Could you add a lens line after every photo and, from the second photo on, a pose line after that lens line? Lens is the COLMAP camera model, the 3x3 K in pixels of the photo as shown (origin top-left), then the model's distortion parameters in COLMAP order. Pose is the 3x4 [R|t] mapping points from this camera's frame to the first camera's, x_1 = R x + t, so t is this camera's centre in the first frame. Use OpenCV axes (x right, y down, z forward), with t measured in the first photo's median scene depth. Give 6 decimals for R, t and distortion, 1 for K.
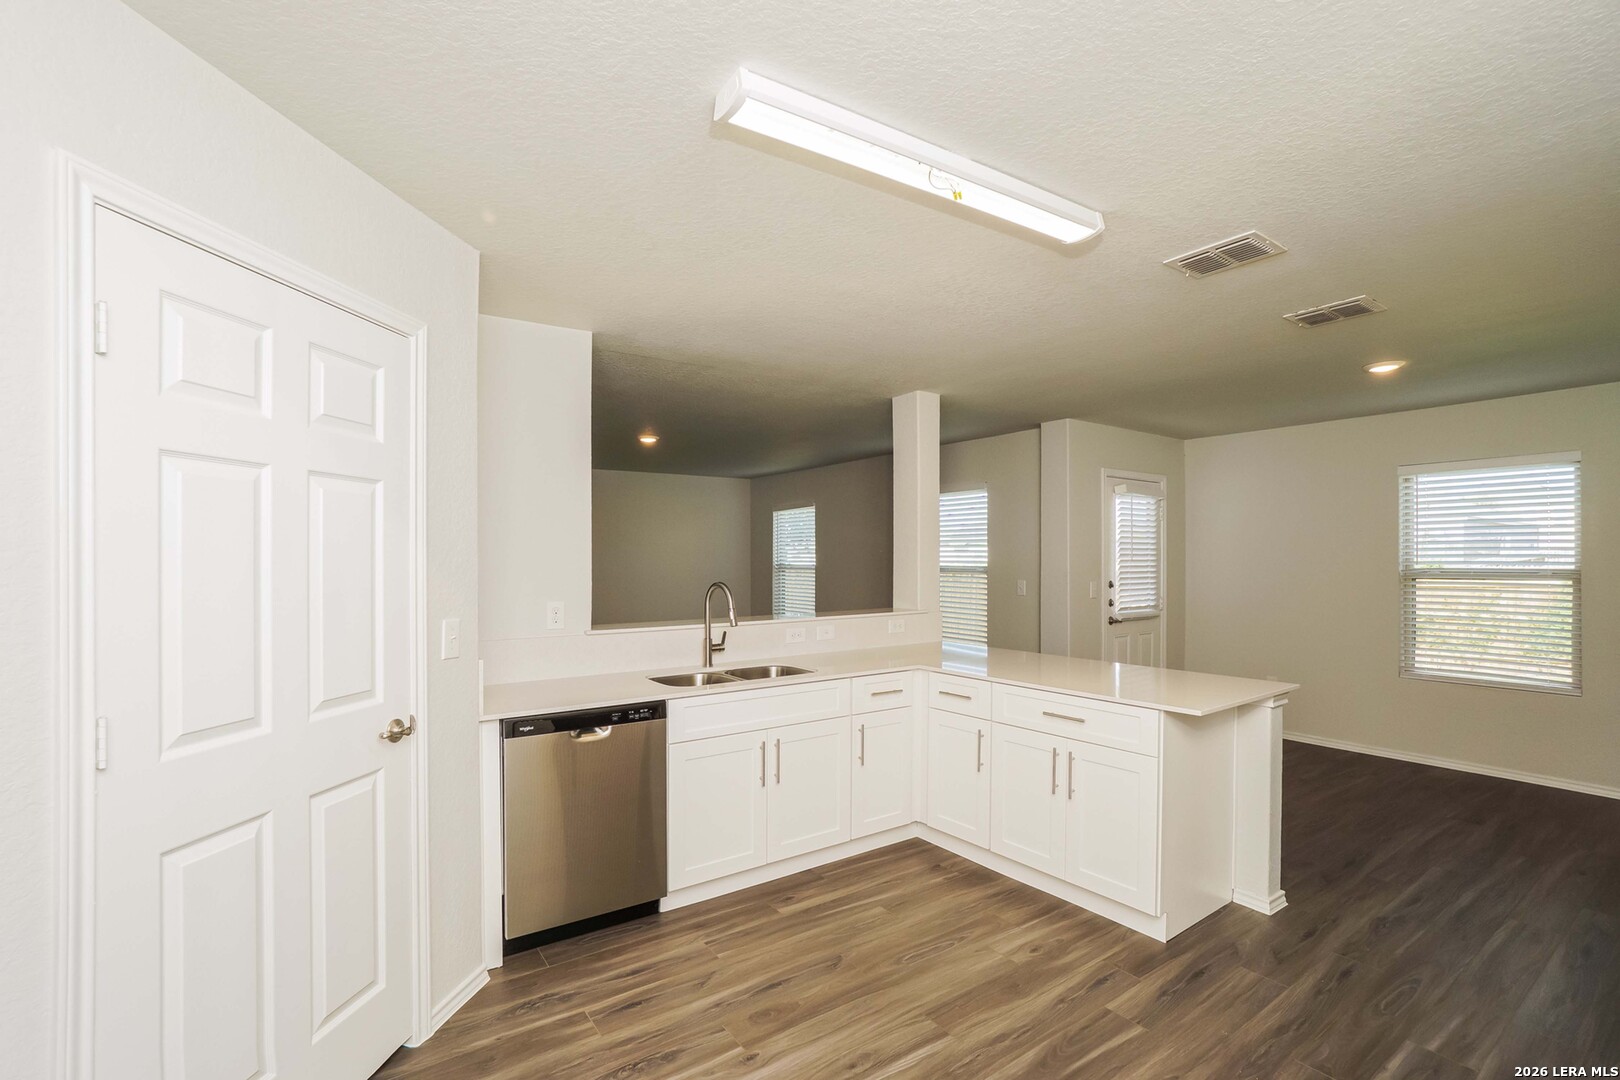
lens RADIAL K [[738.0, 0, 814.2], [0, 738.0, 550.4], [0, 0, 1]] dist [0.005392, 0.001261]
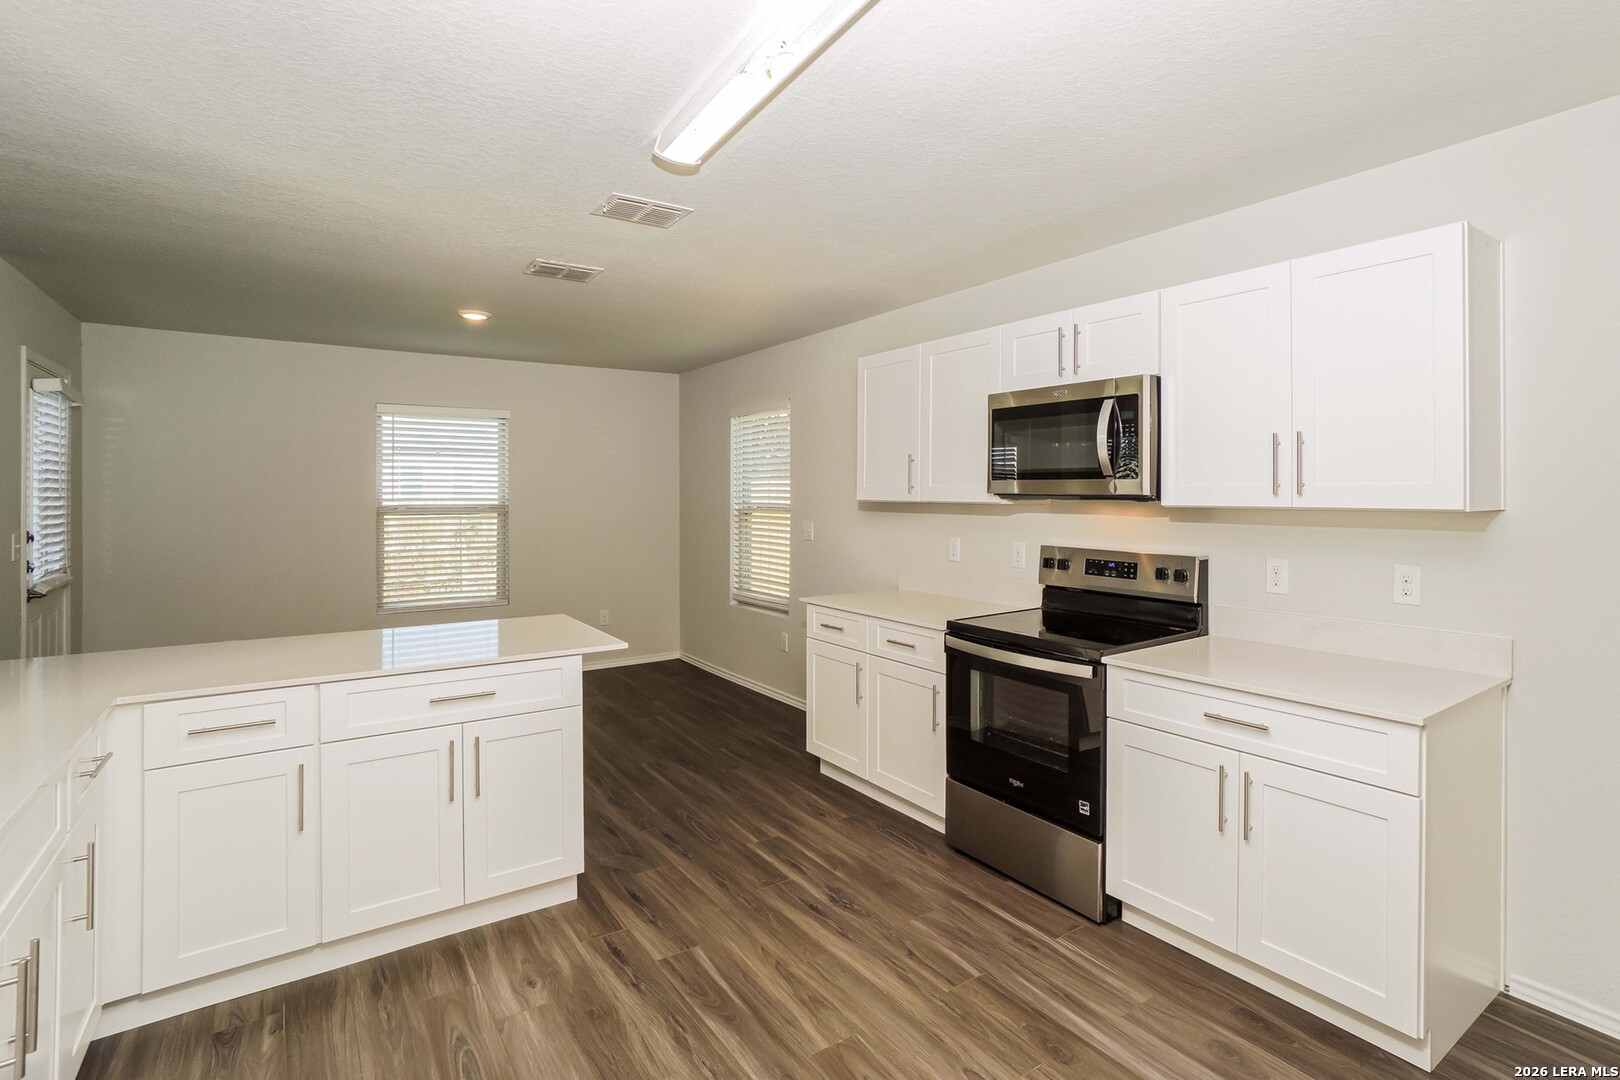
lens RADIAL K [[811.6, 0, 872.5], [0, 811.6, 496.6], [0, 0, 1]] dist [-0.001687, 0.000464]
pose [[-0.003535, 0.000060, 0.999994, -0.563770], [-0.014466, 0.999895, -0.000111, 0.005280], [-0.999889, -0.014467, -0.003533, 0.616035]]
